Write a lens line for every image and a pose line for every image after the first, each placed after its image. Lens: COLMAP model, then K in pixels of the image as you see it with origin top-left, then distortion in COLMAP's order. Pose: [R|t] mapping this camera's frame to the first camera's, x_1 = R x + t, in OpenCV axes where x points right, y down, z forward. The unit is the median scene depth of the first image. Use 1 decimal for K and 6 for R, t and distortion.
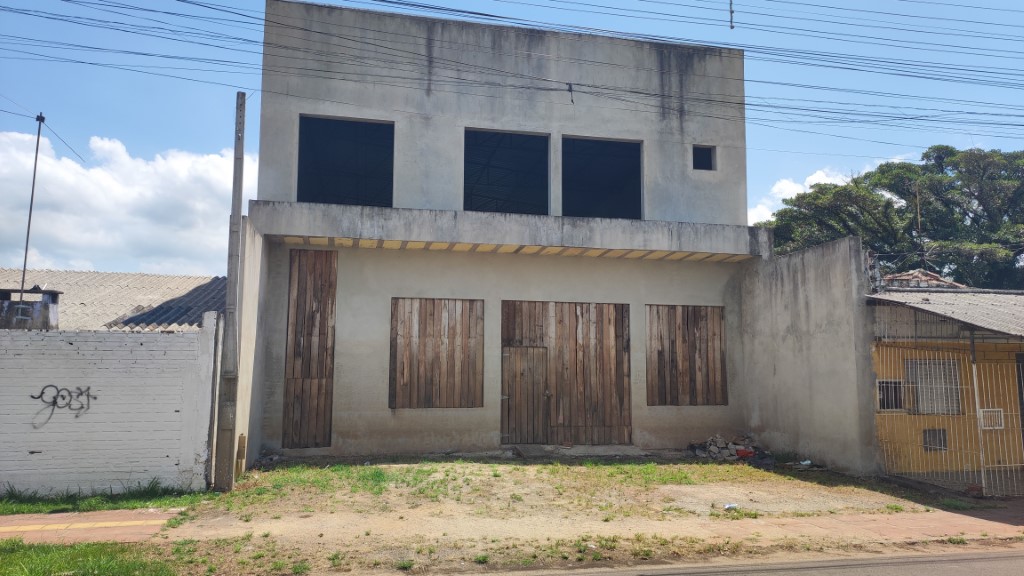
lens RADIAL K [[764.5, 0, 495.6], [0, 764.5, 280.3], [0, 0, 1]] dist [0.033960, -0.034339]
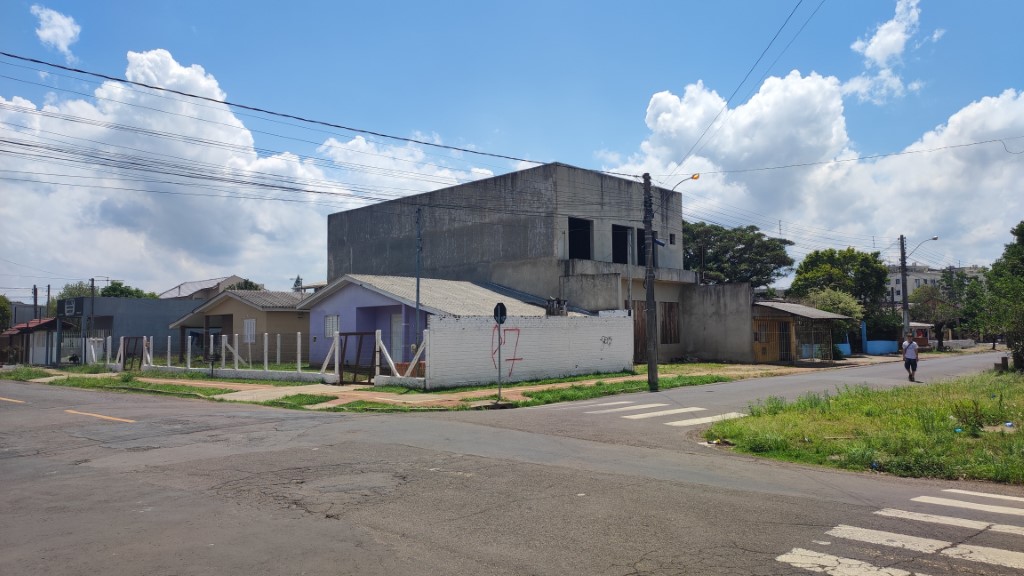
lens RADIAL K [[764.5, 0, 513.4], [0, 764.5, 291.1], [0, 0, 1]] dist [0.033960, -0.034339]
pose [[0.824497, 0.019673, 0.565524, -1.588813], [-0.057482, 0.997137, 0.049119, -0.096098], [-0.562939, -0.073006, 0.823268, -0.735541]]
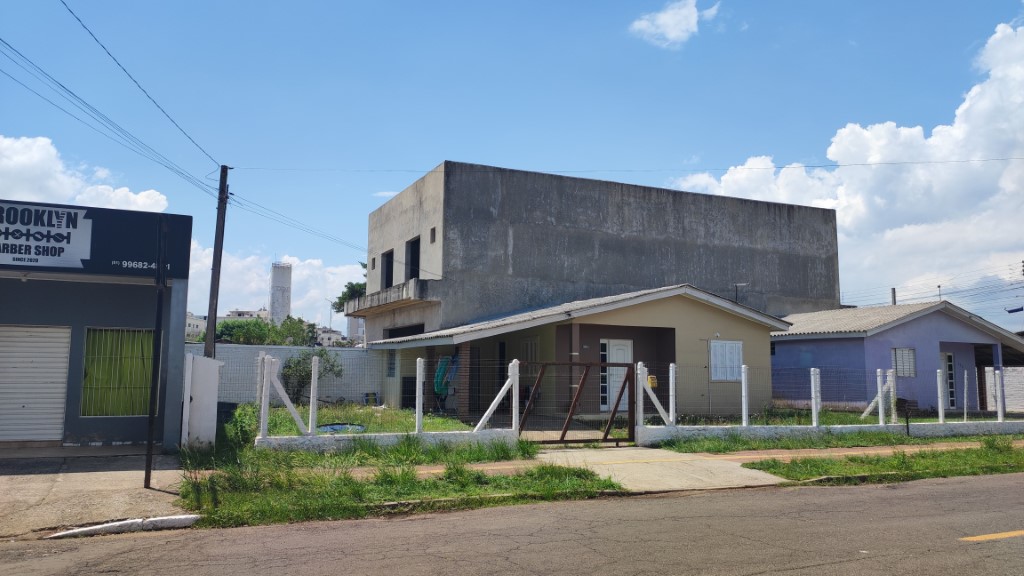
lens RADIAL K [[764.5, 0, 519.7], [0, 764.5, 295.8], [0, 0, 1]] dist [0.033960, -0.034339]
pose [[-0.237890, 0.089476, 0.967162, -2.203729], [-0.138604, 0.982430, -0.124980, 0.293785], [-0.961352, -0.163784, -0.221309, 2.316282]]
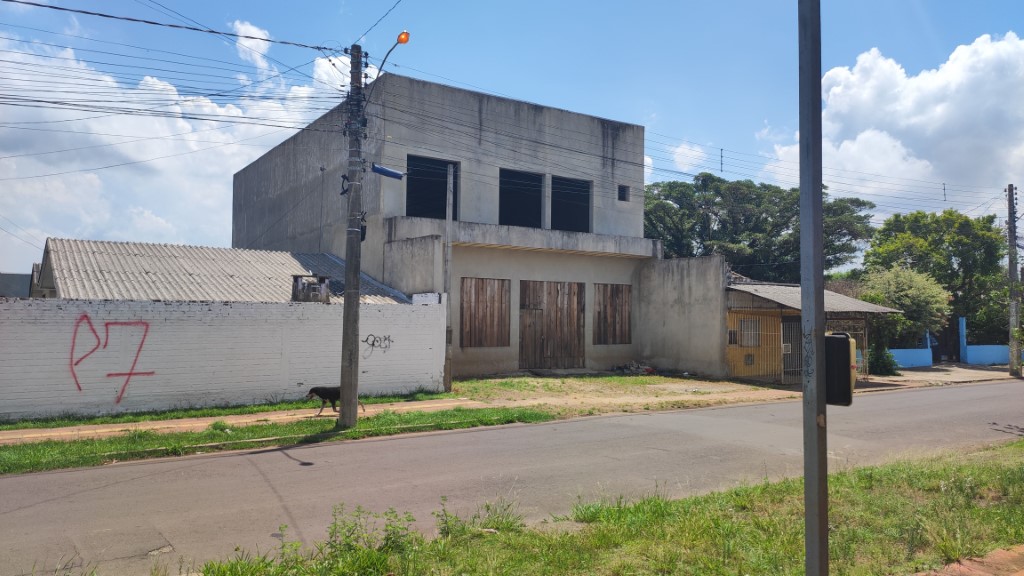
lens RADIAL K [[764.5, 0, 507.8], [0, 764.5, 283.1], [0, 0, 1]] dist [0.033960, -0.034339]
pose [[0.925090, 0.021859, 0.379118, -0.613727], [-0.051480, 0.996345, 0.068171, -0.073972], [-0.376242, -0.082581, 0.922834, -0.458194]]
